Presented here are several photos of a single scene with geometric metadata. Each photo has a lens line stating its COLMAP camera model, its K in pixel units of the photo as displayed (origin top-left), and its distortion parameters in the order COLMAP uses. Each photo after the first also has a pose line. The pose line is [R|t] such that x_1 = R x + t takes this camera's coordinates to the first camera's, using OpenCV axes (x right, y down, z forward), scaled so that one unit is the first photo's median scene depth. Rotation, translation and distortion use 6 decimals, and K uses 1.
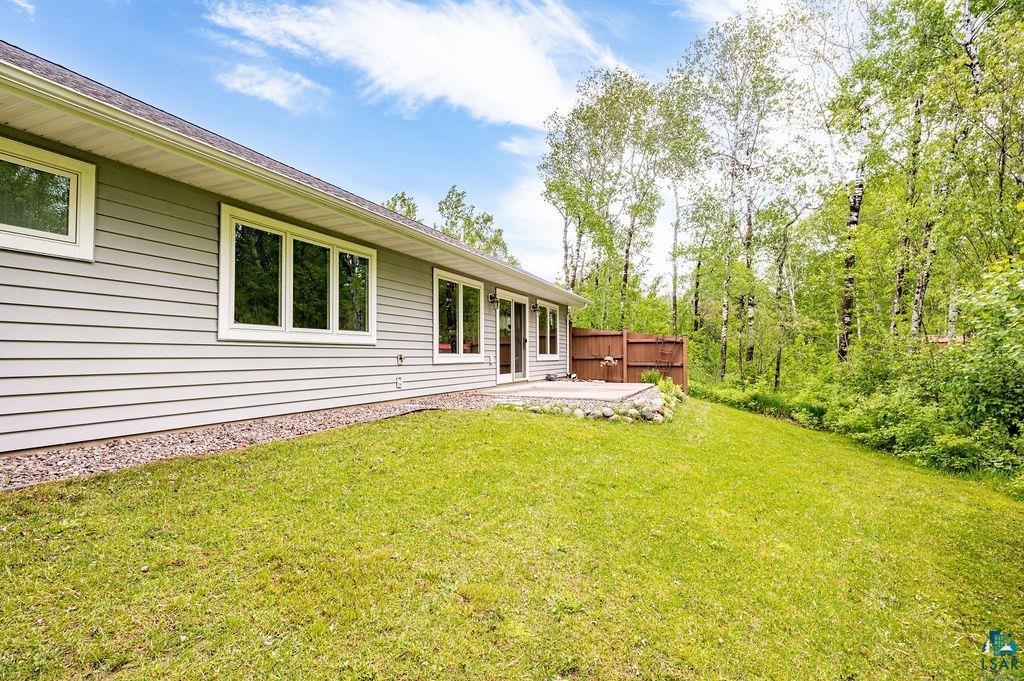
lens RADIAL K [[487.9, 0, 511.1], [0, 487.9, 344.1], [0, 0, 1]] dist [0.001652, 0.001004]
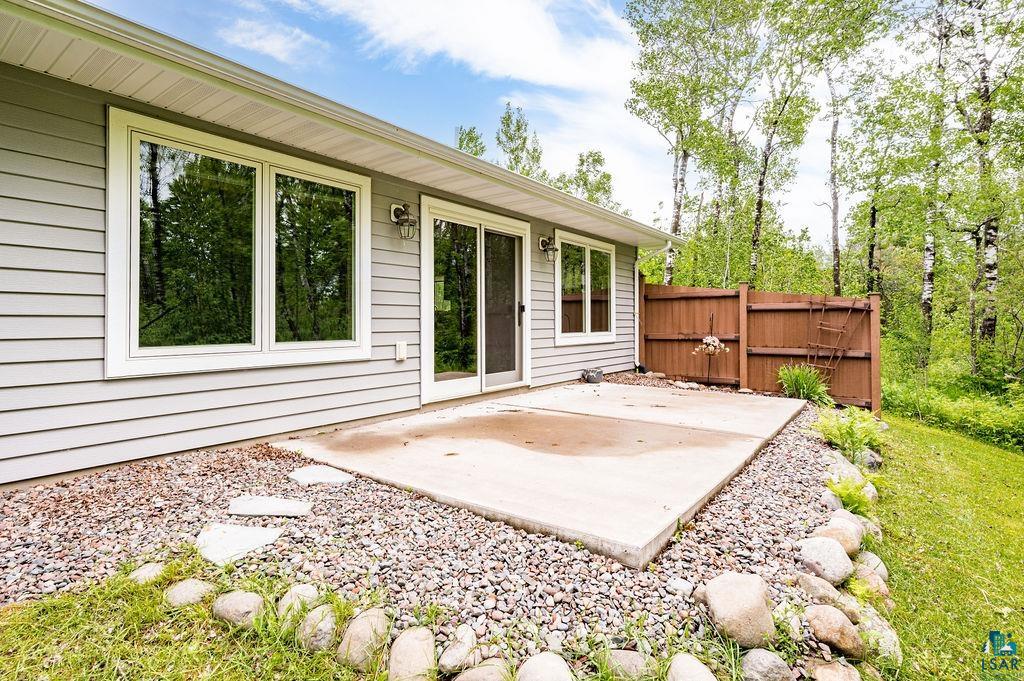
lens RADIAL K [[503.6, 0, 514.9], [0, 503.6, 310.5], [0, 0, 1]] dist [0.030236, -0.000047]
pose [[0.974474, -0.000508, -0.224499, 0.113395], [0.001384, 0.999992, 0.003746, -0.005466], [0.224495, -0.003962, 0.974467, 0.399885]]
